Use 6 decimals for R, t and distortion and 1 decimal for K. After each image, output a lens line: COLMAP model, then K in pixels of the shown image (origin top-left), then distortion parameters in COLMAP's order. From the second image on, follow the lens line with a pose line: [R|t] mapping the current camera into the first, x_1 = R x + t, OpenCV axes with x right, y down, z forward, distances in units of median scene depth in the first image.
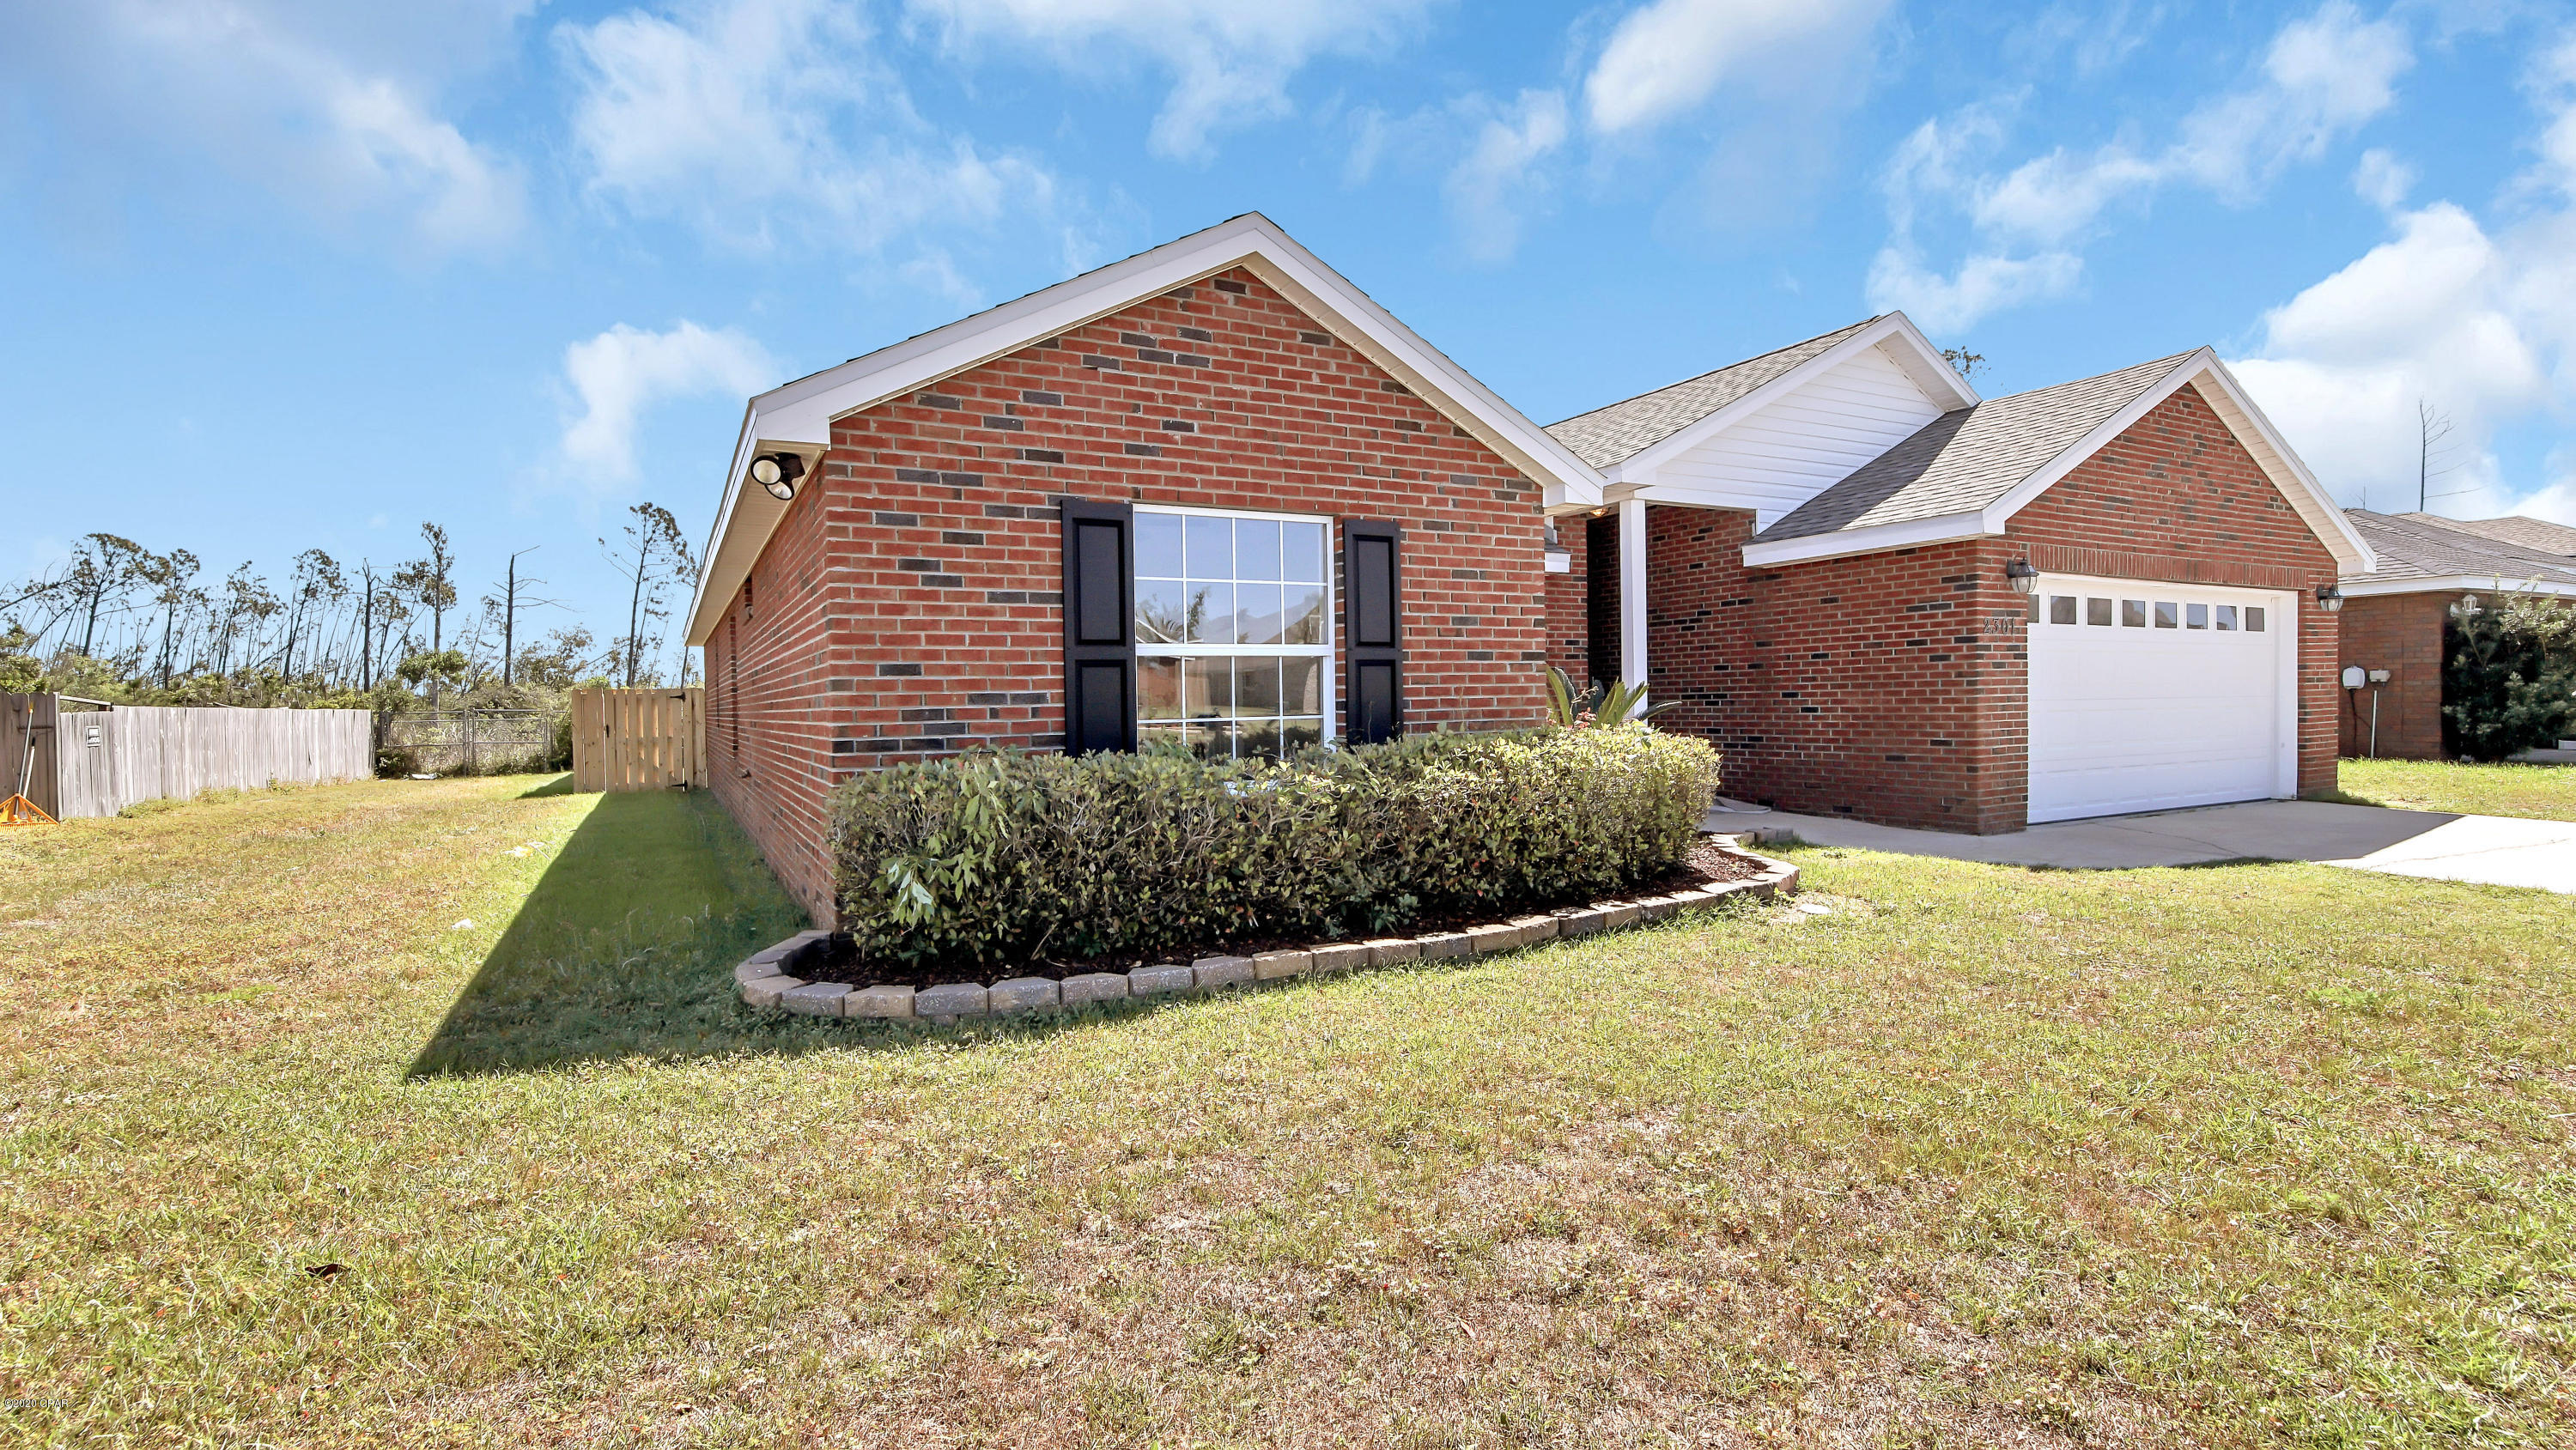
lens RADIAL K [[1196.9, 0, 1284.0], [0, 1196.9, 718.3], [0, 0, 1]] dist [-0.010090, 0.000277]
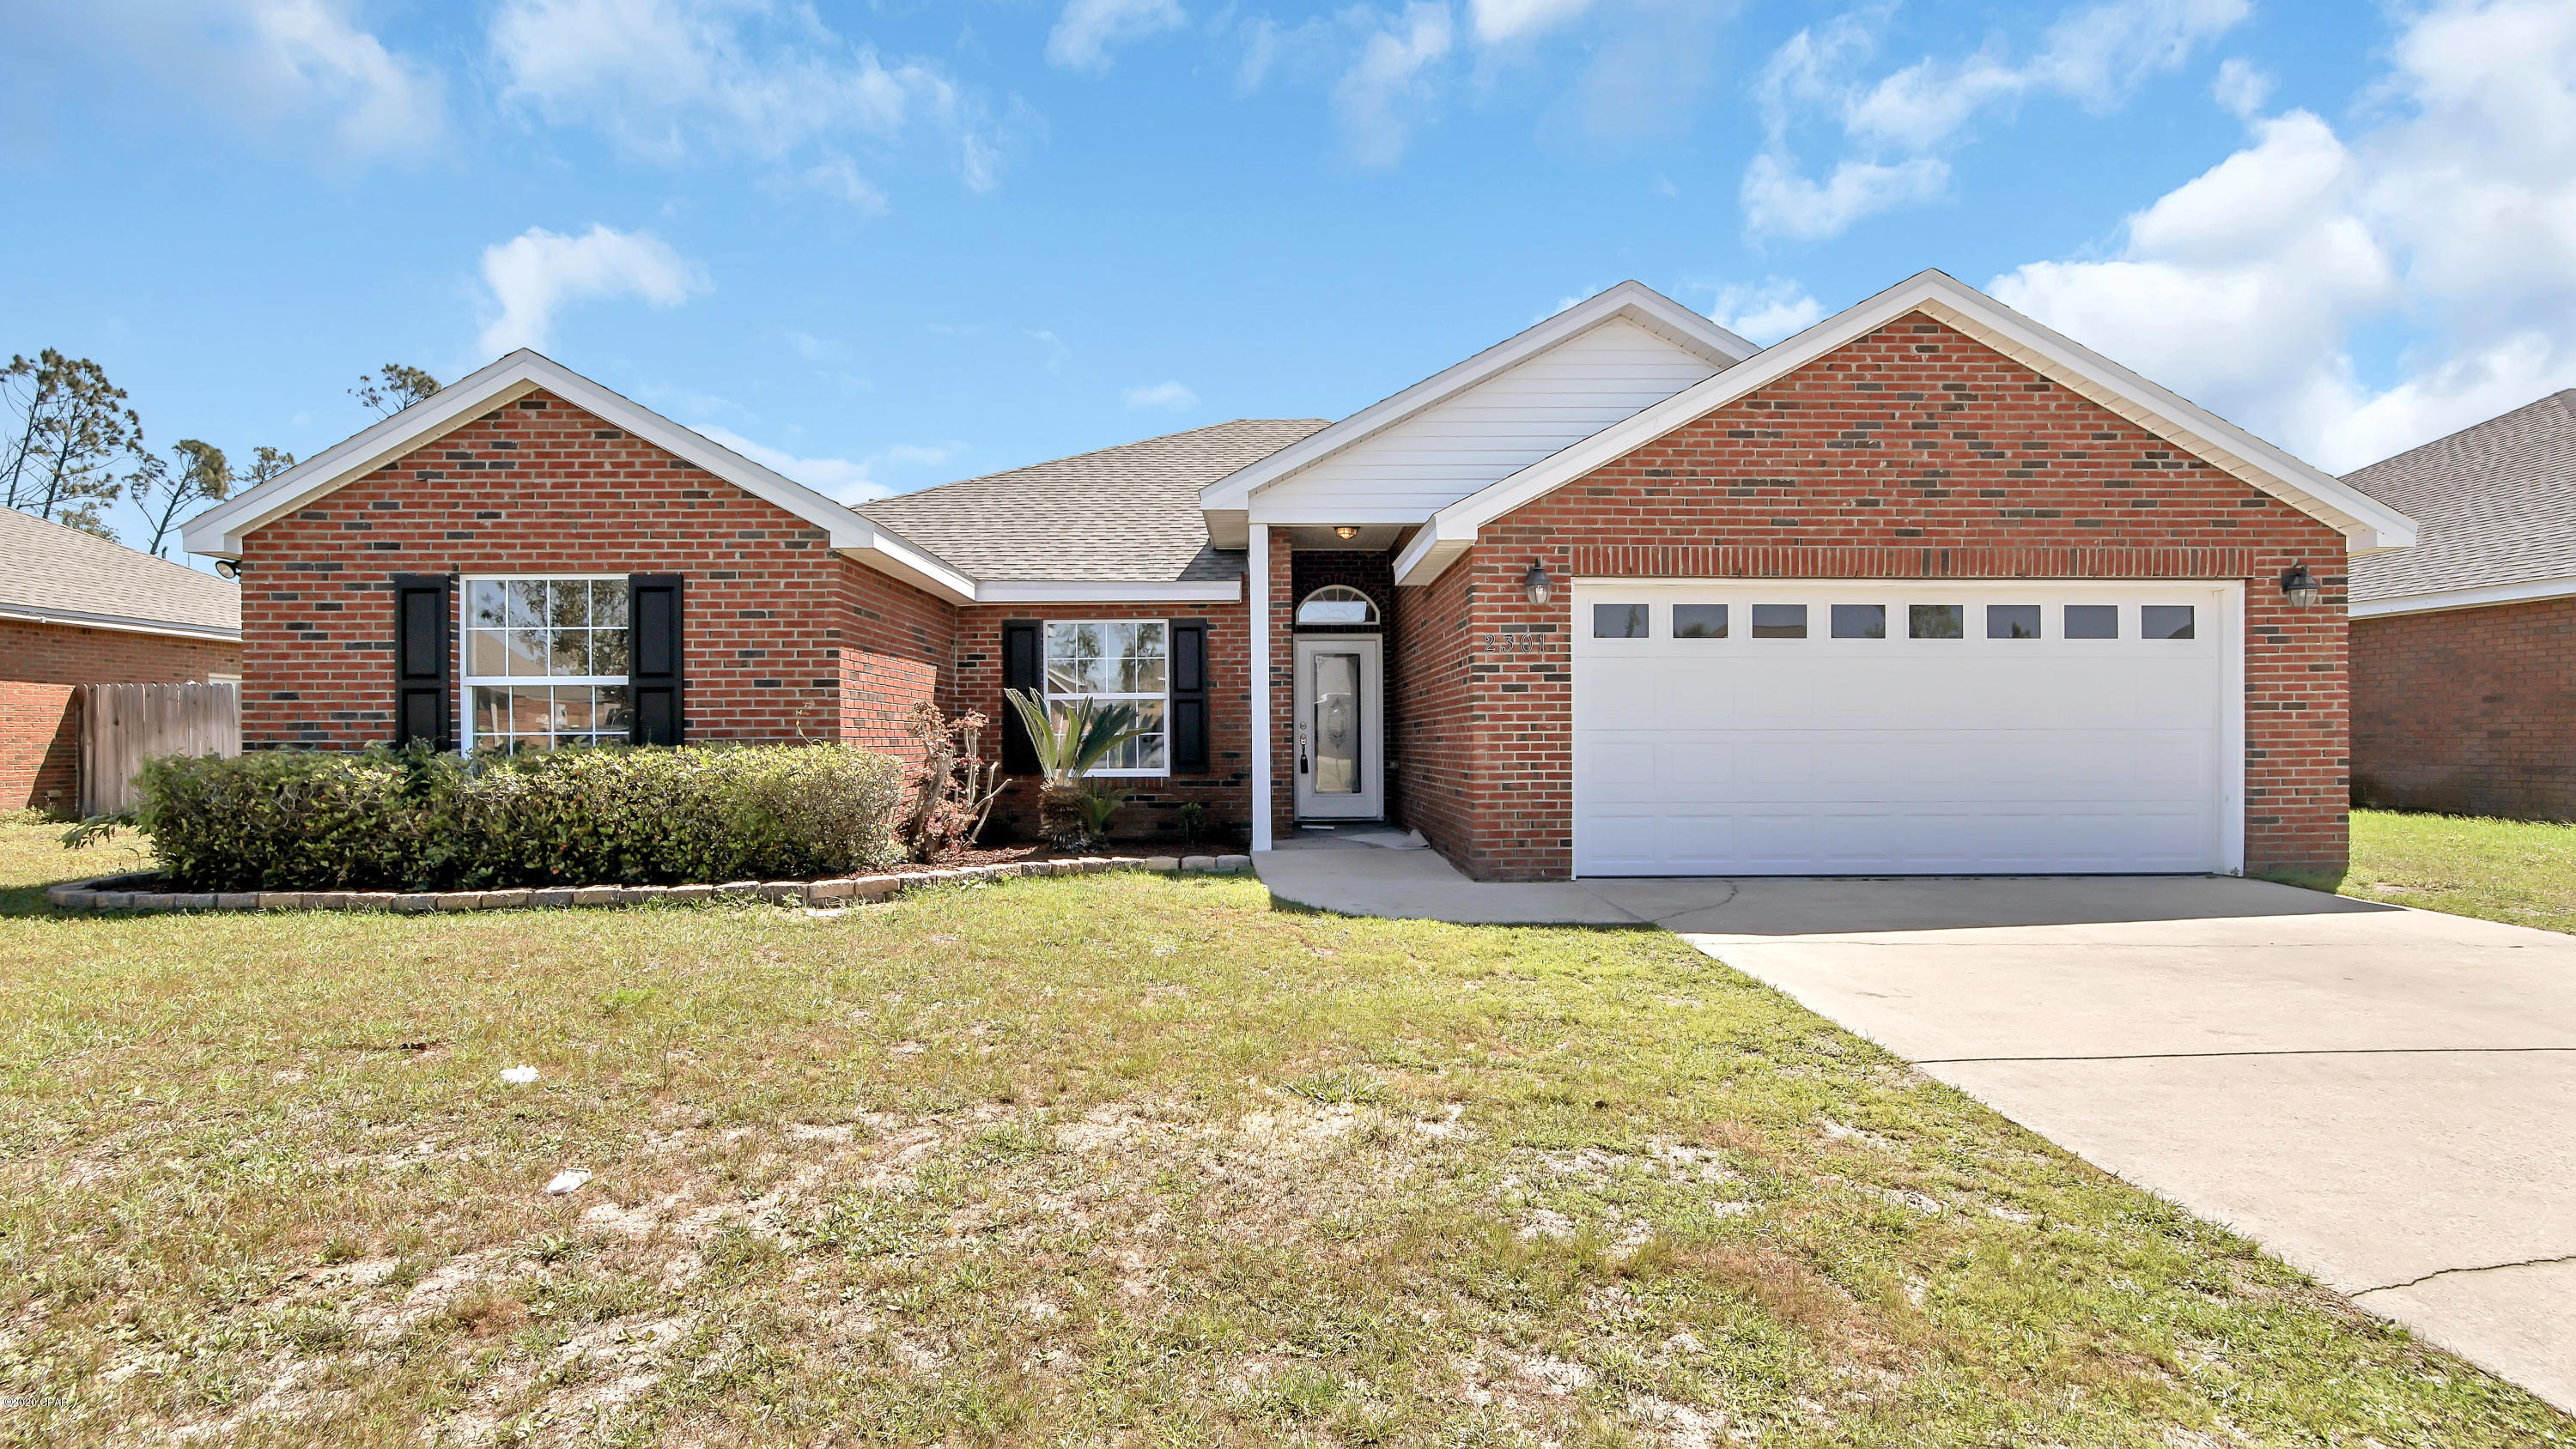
lens RADIAL K [[1185.8, 0, 1278.0], [0, 1185.8, 738.0], [0, 0, 1]] dist [-0.006106, 0.001128]
pose [[0.885237, 0.014504, -0.464914, 1.336419], [-0.016679, 0.999861, -0.000564, -0.007149], [0.464841, 0.008254, 0.885355, 0.236826]]
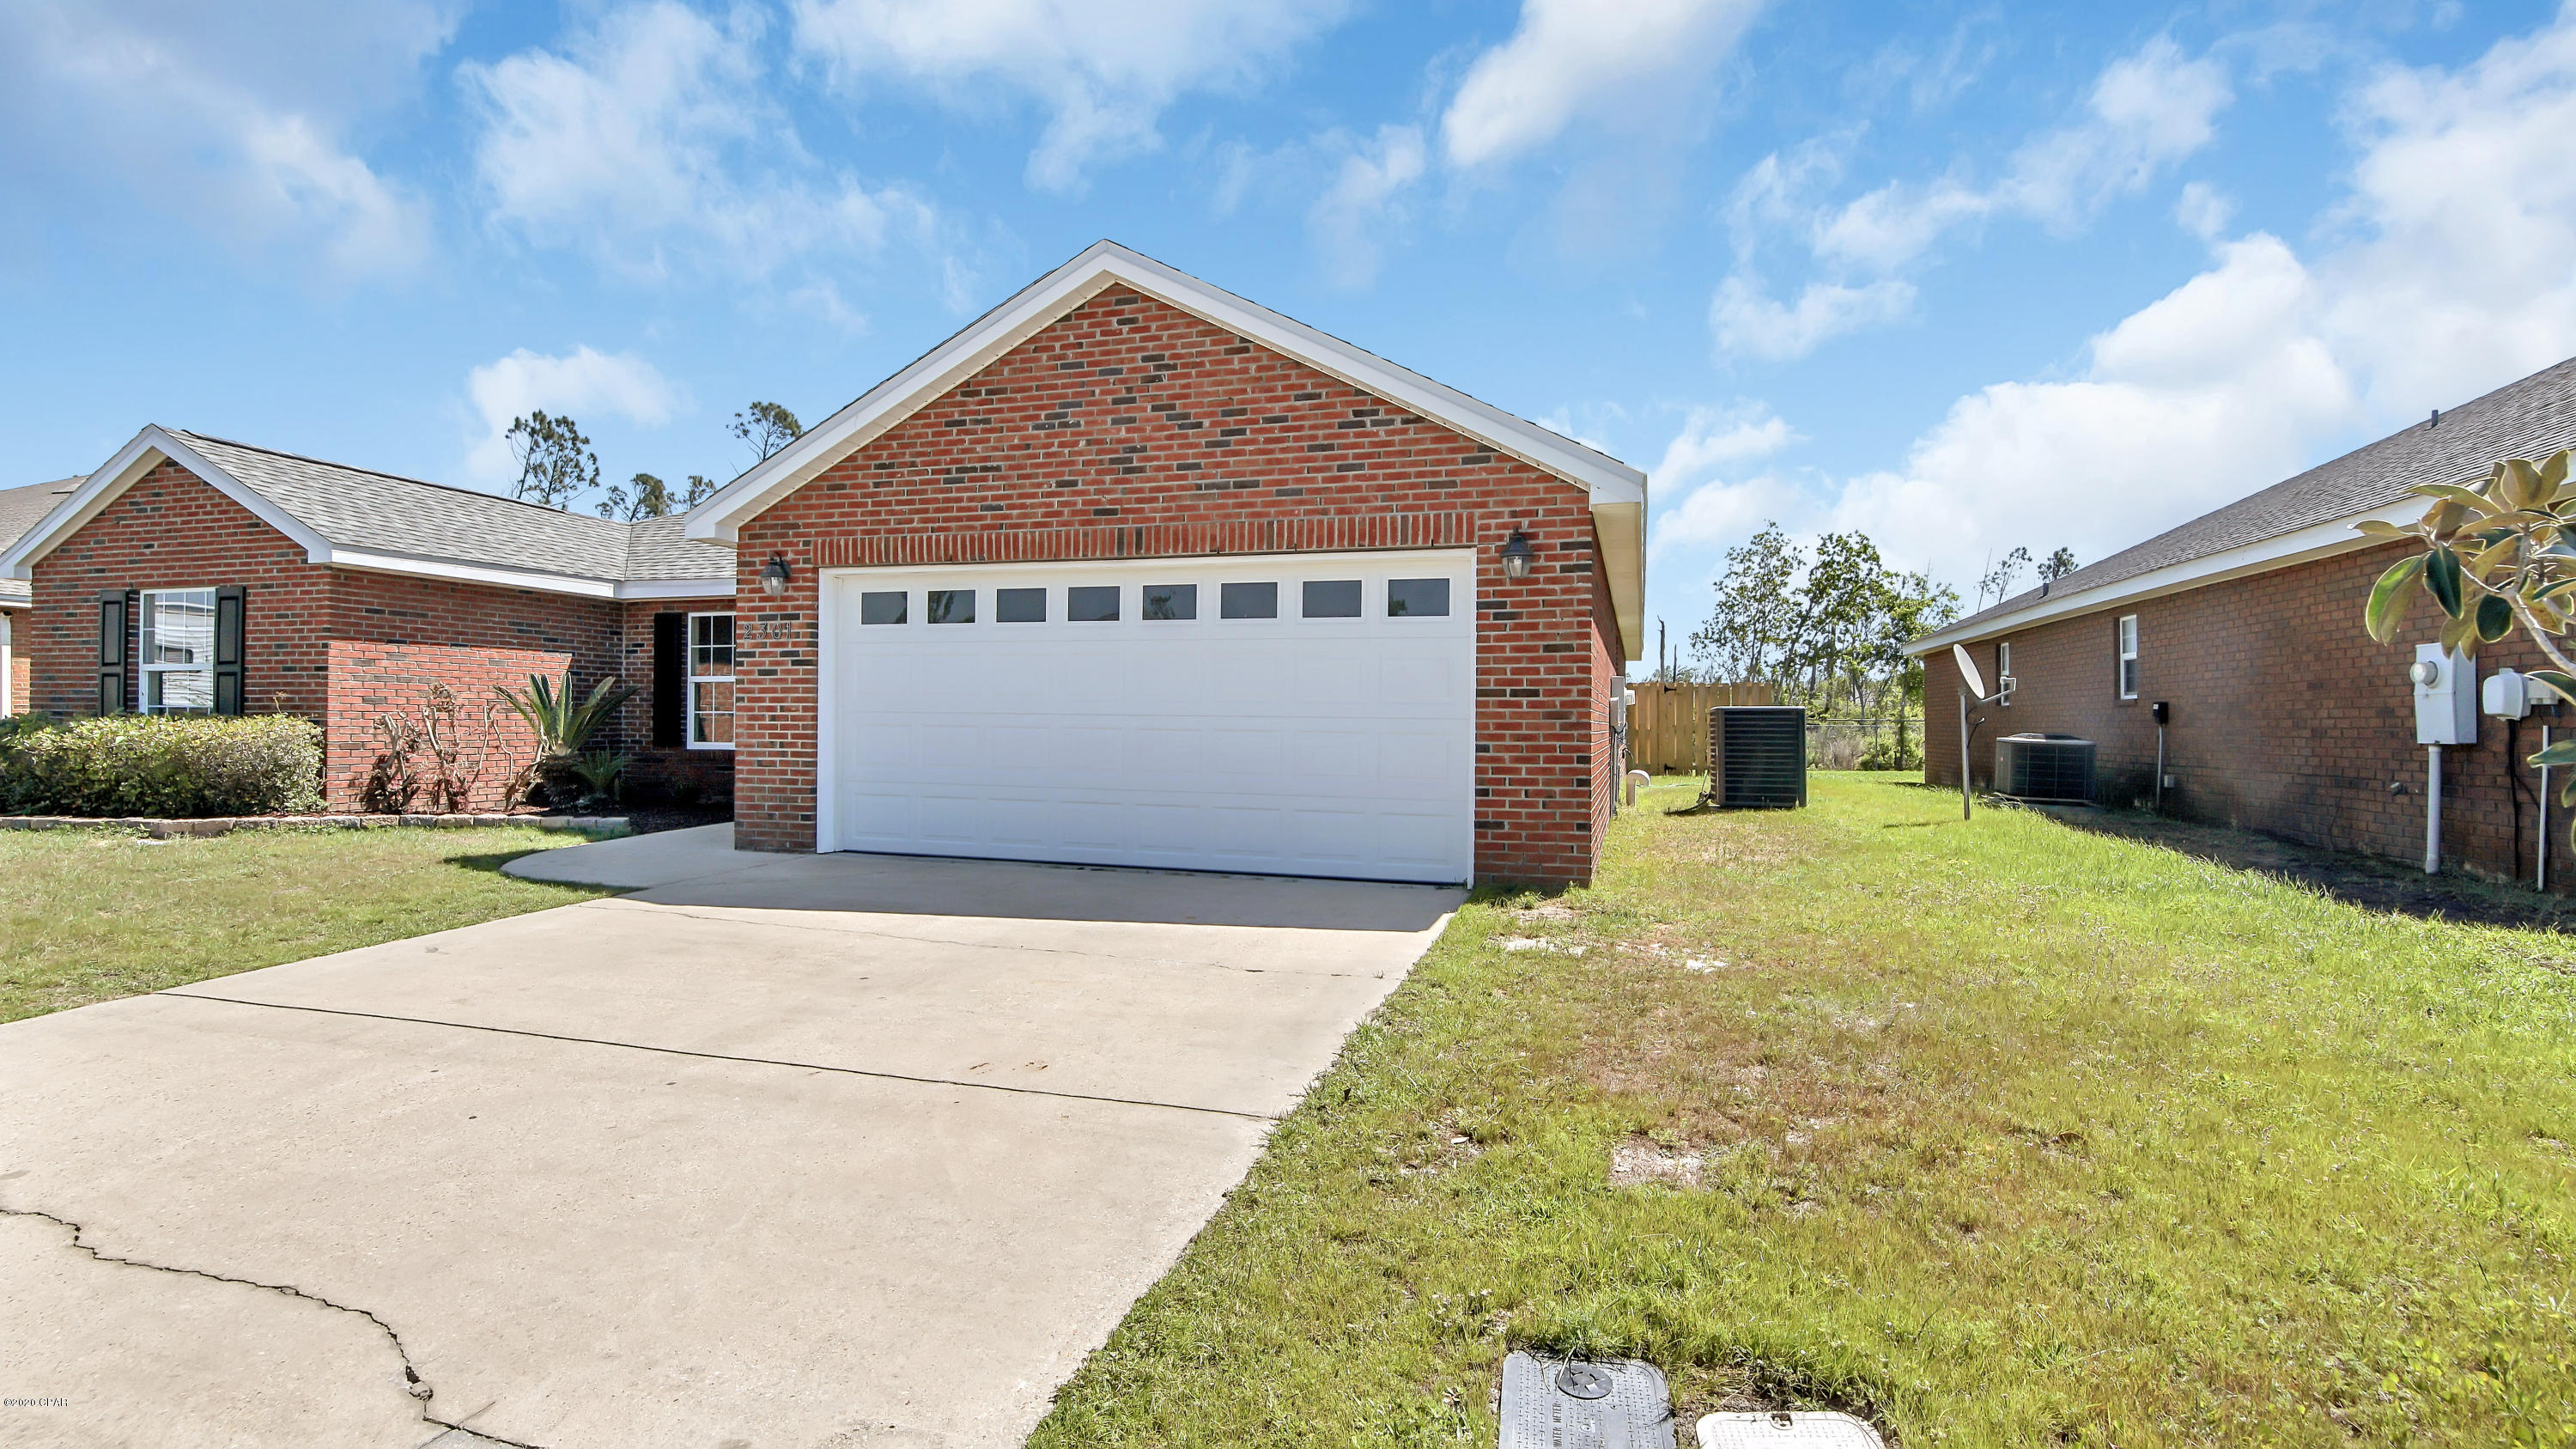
lens RADIAL K [[1186.2, 0, 1206.6], [0, 1186.2, 700.6], [0, 0, 1]] dist [-0.006106, 0.001128]
pose [[0.678552, 0.014039, -0.734419, 2.379532], [-0.028560, 0.999566, -0.007280, -0.039065], [0.733997, 0.025915, 0.678658, 0.958899]]
